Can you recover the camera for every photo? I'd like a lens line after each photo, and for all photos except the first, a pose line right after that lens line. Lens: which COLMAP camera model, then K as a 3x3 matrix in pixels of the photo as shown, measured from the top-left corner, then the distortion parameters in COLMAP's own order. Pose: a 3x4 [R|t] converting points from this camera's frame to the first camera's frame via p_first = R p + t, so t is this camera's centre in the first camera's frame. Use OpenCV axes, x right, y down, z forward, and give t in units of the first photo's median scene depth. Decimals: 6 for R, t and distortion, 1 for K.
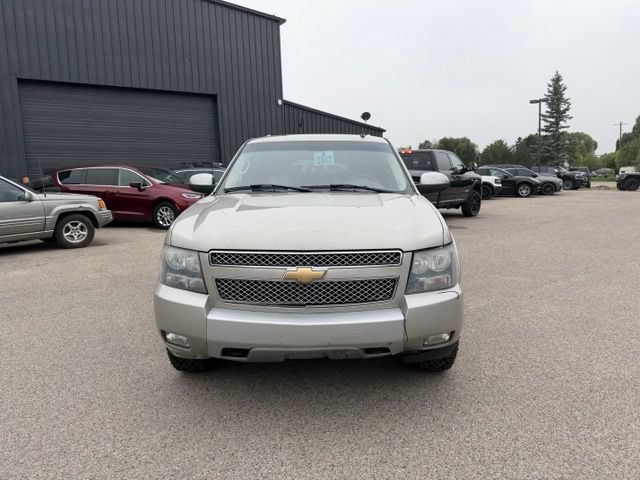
lens RADIAL K [[449.5, 0, 323.8], [0, 449.5, 237.7], [0, 0, 1]] dist [0.041466, -0.061499]
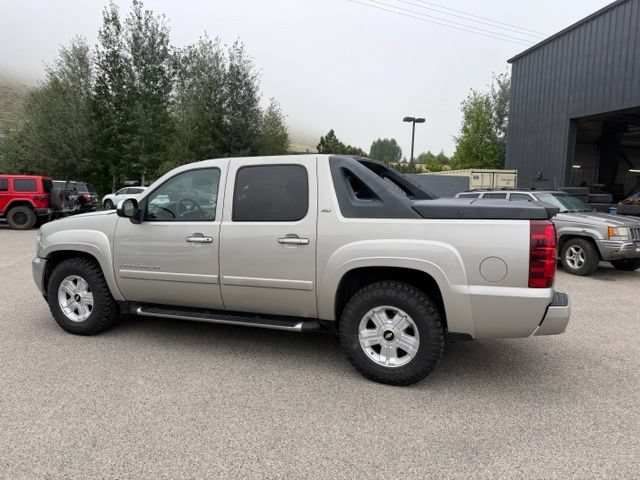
lens RADIAL K [[449.5, 0, 321.5], [0, 449.5, 238.0], [0, 0, 1]] dist [0.041466, -0.061499]
pose [[-0.333057, 0.112293, -0.936196, 1.013758], [-0.142085, 0.975569, 0.167563, -0.276615], [0.932140, 0.188827, -0.308965, 1.650241]]
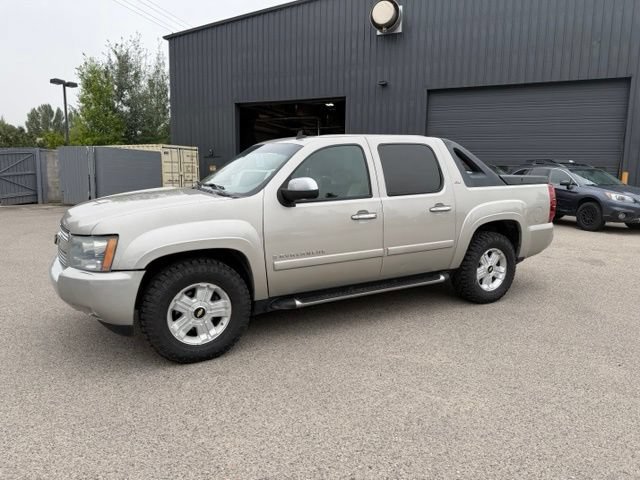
lens RADIAL K [[449.5, 0, 324.5], [0, 449.5, 244.3], [0, 0, 1]] dist [0.041466, -0.061499]
pose [[0.513728, 0.160036, -0.842895, 0.983870], [-0.140320, 0.984893, 0.101474, -0.104066], [0.846401, 0.066145, 0.528423, 0.543176]]
